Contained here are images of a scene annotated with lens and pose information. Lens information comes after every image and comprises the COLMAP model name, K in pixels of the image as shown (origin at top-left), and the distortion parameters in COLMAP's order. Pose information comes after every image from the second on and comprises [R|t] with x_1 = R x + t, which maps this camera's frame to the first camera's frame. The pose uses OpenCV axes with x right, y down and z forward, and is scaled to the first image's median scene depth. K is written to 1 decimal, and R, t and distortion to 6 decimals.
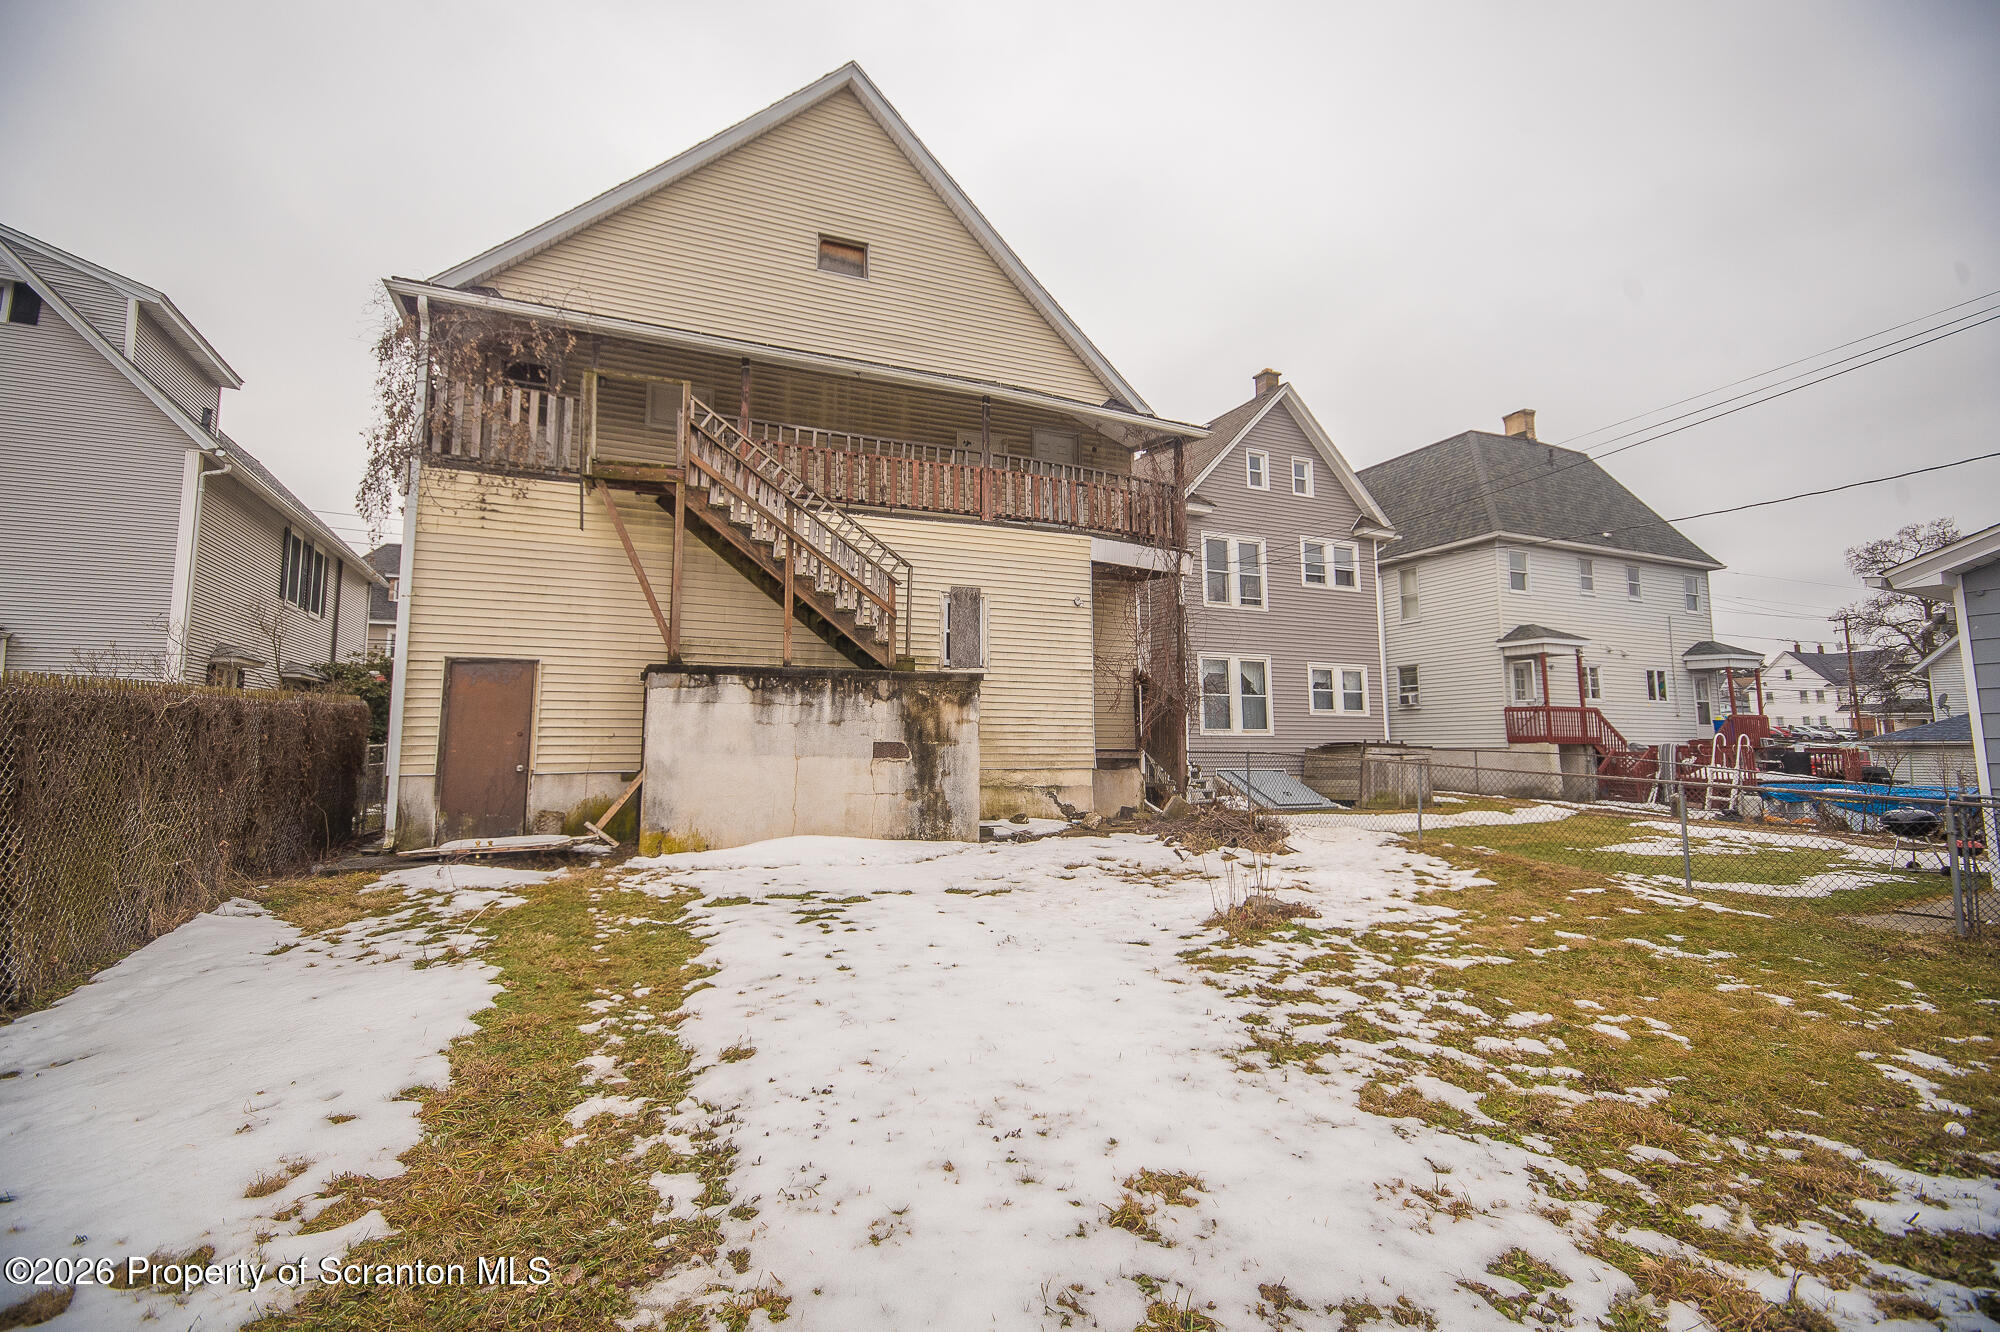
lens RADIAL K [[891.0, 0, 1000.0], [0, 891.0, 666.0], [0, 0, 1]] dist [0.015684, -0.000014]
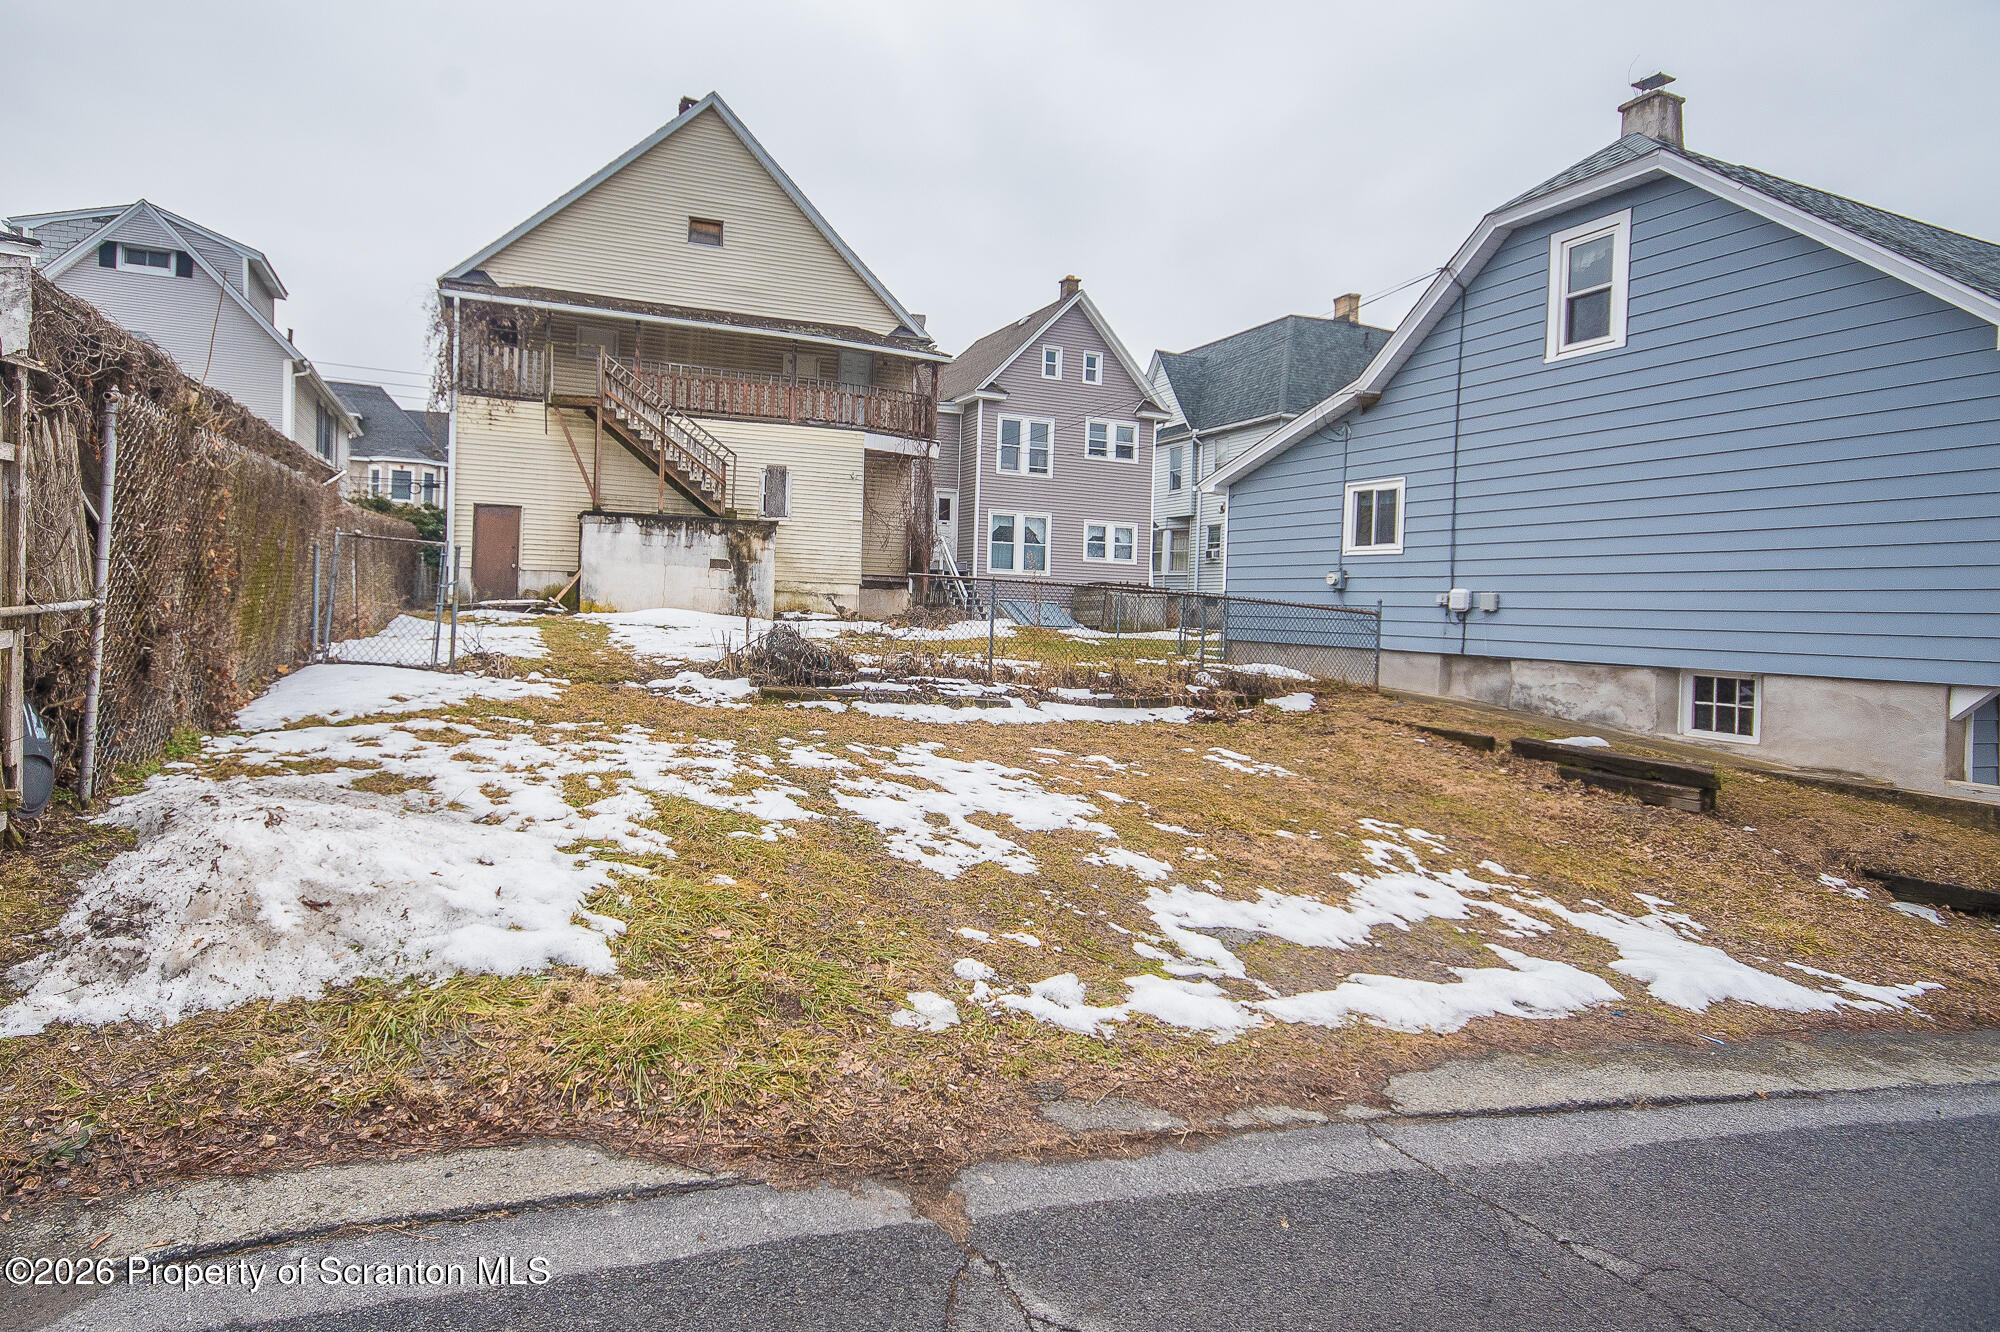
lens RADIAL K [[1359.5, 0, 1000.0], [0, 1359.5, 666.0], [0, 0, 1]] dist [0.011905, 0.000545]
pose [[0.998652, 0.033865, -0.039345, 0.492174], [-0.029130, 0.992911, 0.115237, -0.026903], [0.042969, -0.113935, 0.992559, -1.503789]]
